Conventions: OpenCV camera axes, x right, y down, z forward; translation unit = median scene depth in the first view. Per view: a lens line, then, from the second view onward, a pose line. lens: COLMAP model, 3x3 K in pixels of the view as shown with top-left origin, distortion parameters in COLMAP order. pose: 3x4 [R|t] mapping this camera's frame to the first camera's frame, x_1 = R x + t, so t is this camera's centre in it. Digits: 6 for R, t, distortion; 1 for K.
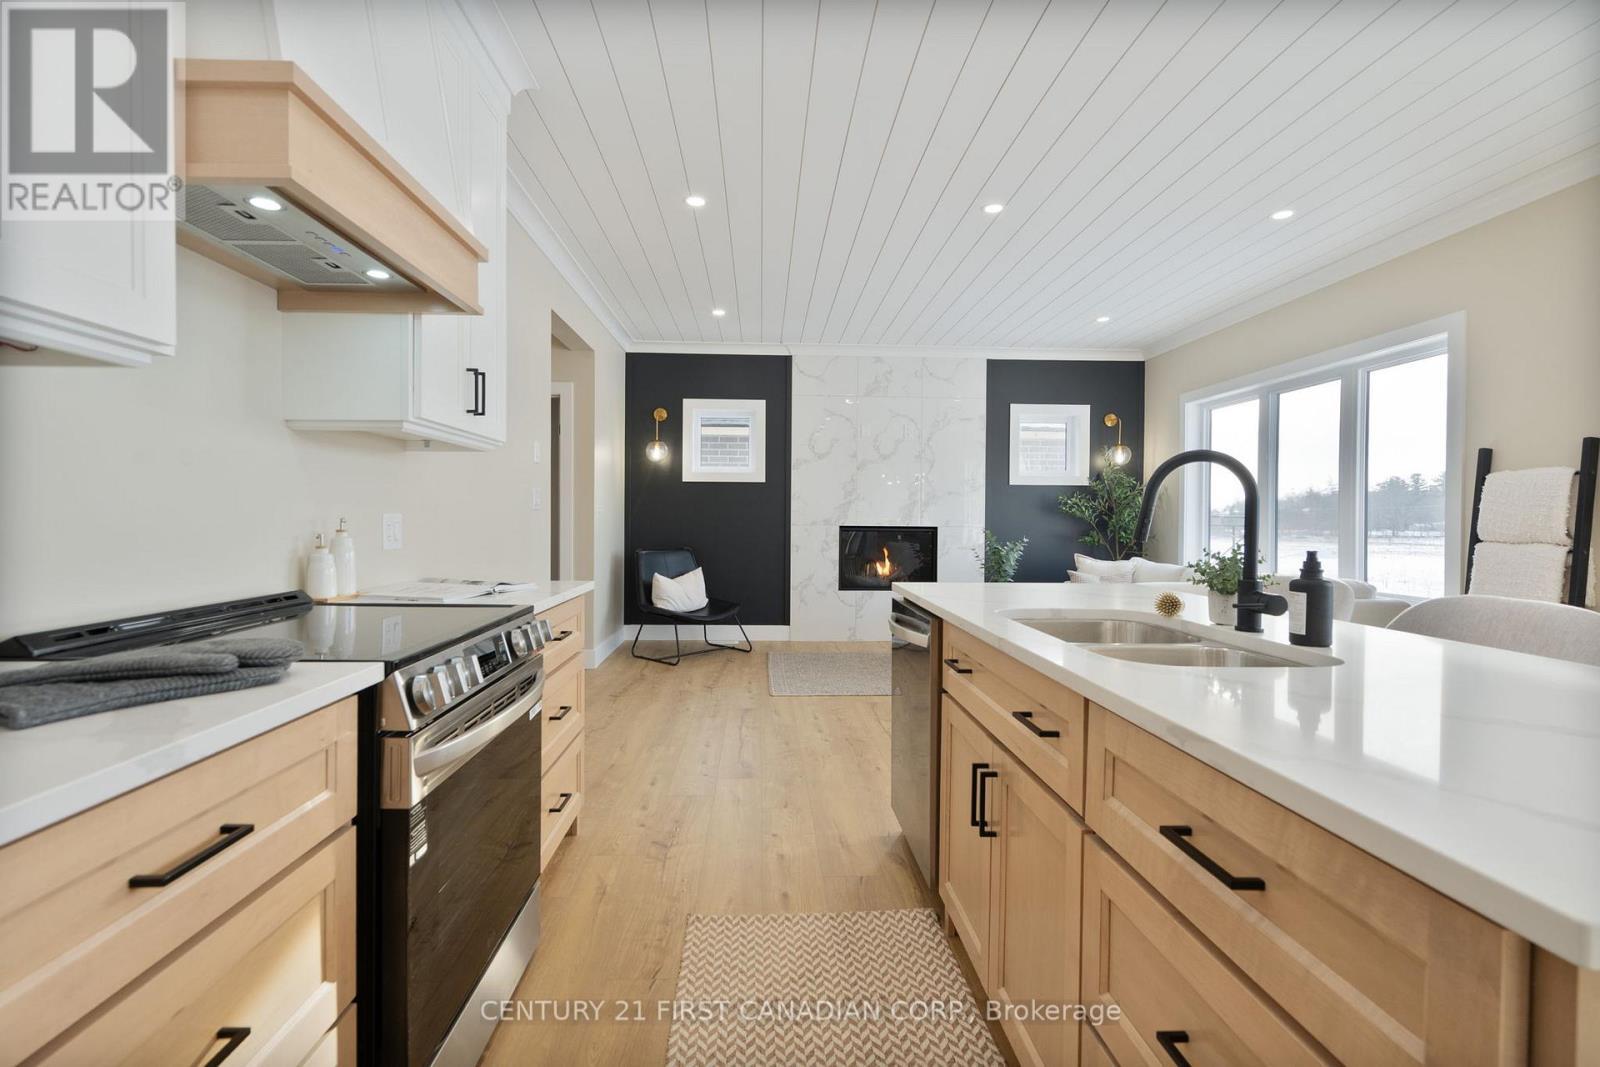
lens RADIAL K [[749.9, 0, 797.8], [0, 749.9, 522.5], [0, 0, 1]] dist [0.000198, 0.000375]
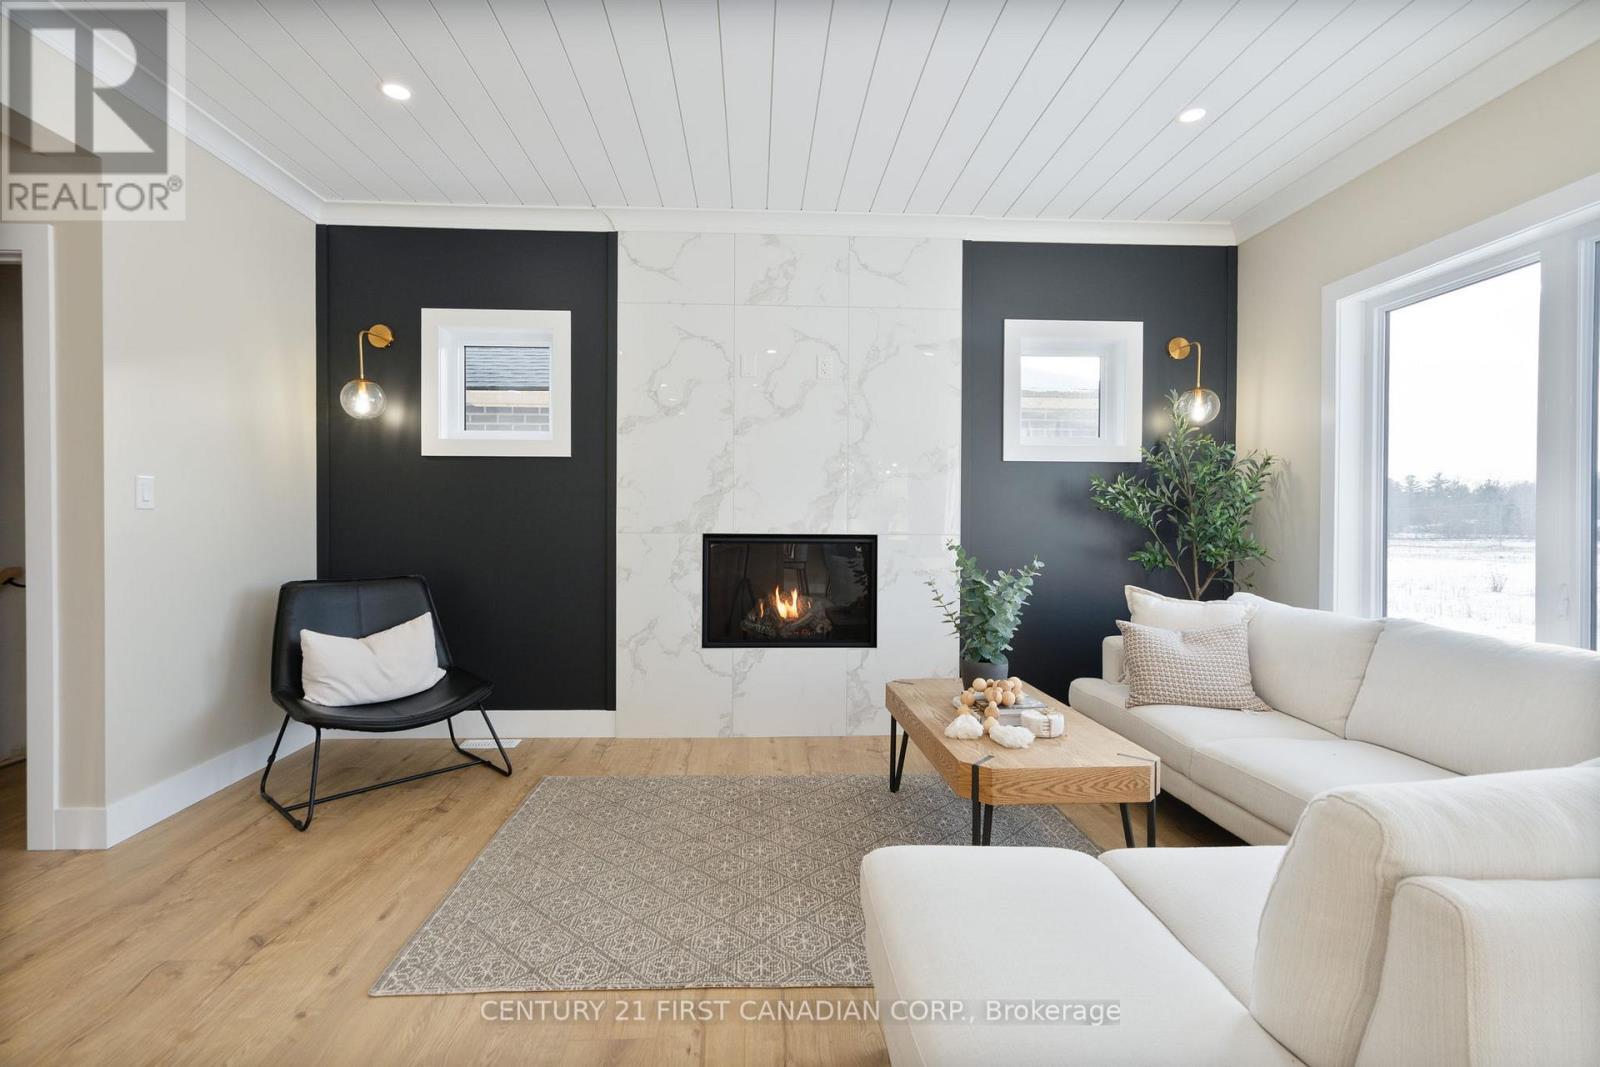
lens RADIAL K [[745.5, 0, 791.4], [0, 745.5, 529.0], [0, 0, 1]] dist [-0.000477, 0.000675]
pose [[0.999997, -0.002585, -0.000517, 0.123128], [0.002587, 0.999987, 0.004378, -0.001434], [0.000505, -0.004379, 0.999990, 0.438950]]
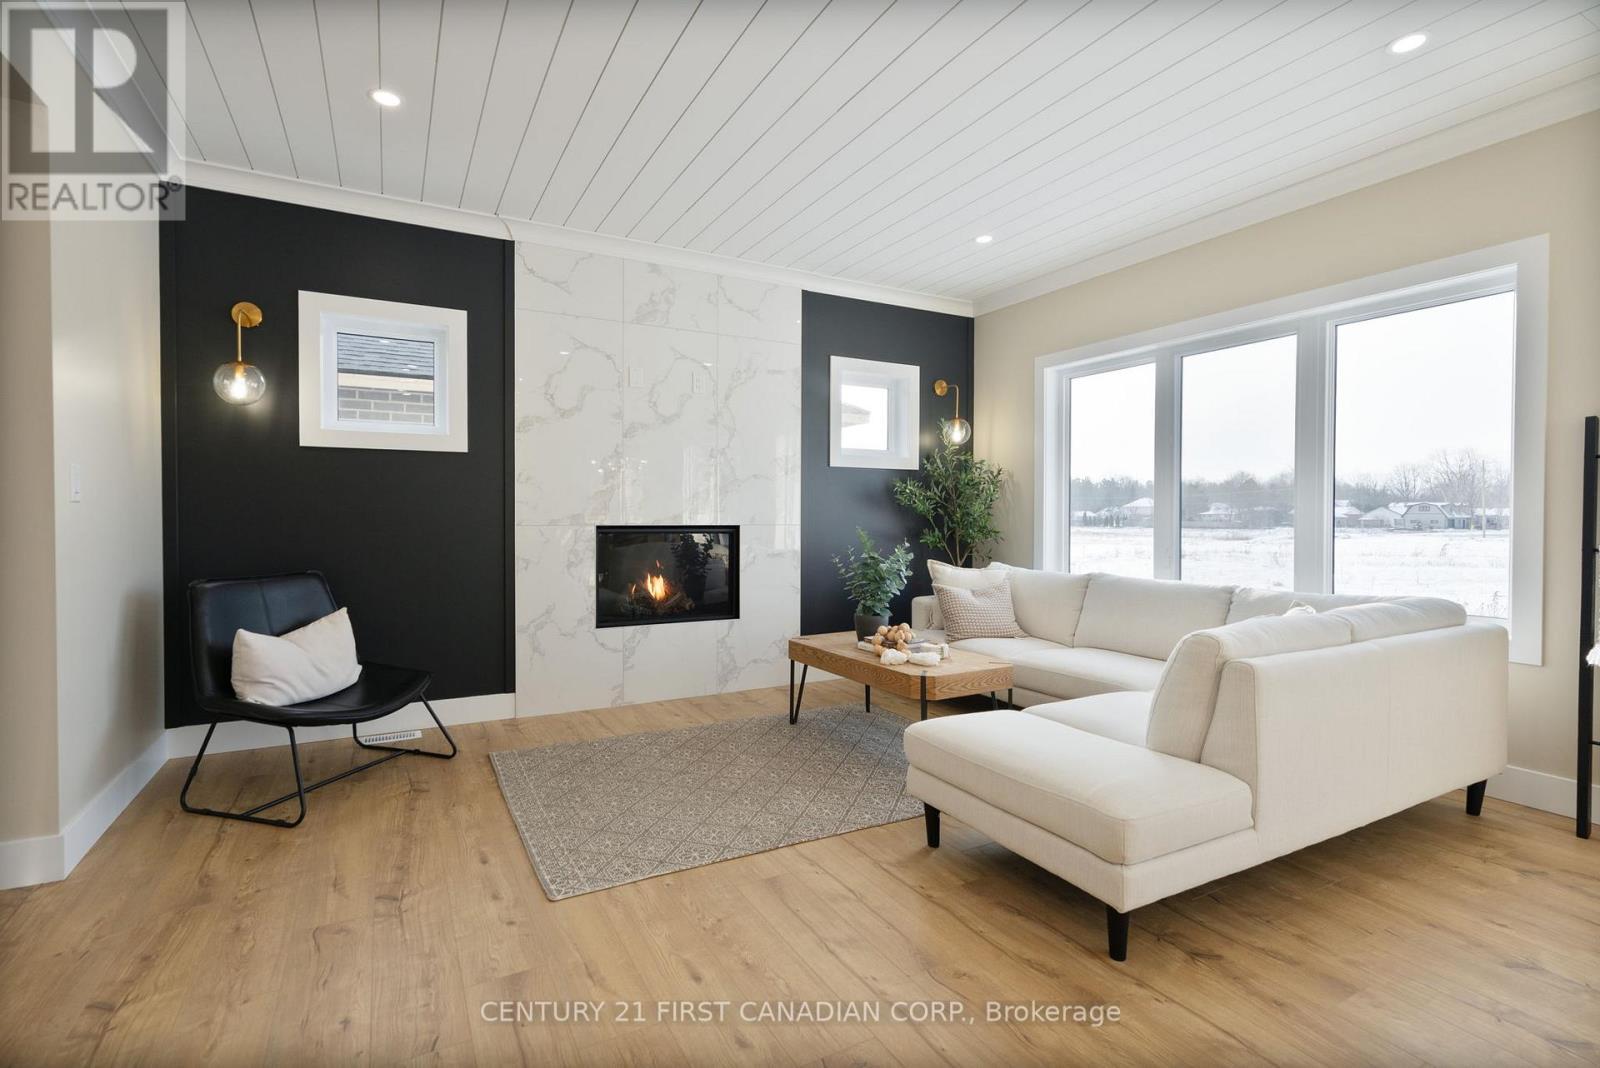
lens RADIAL K [[747.7, 0, 792.3], [0, 747.7, 524.6], [0, 0, 1]] dist [0.000466, 0.001402]
pose [[0.901274, -0.010790, 0.433115, -0.068318], [0.006058, 0.999906, 0.012303, -0.002939], [-0.433207, -0.008465, 0.901255, 0.365333]]
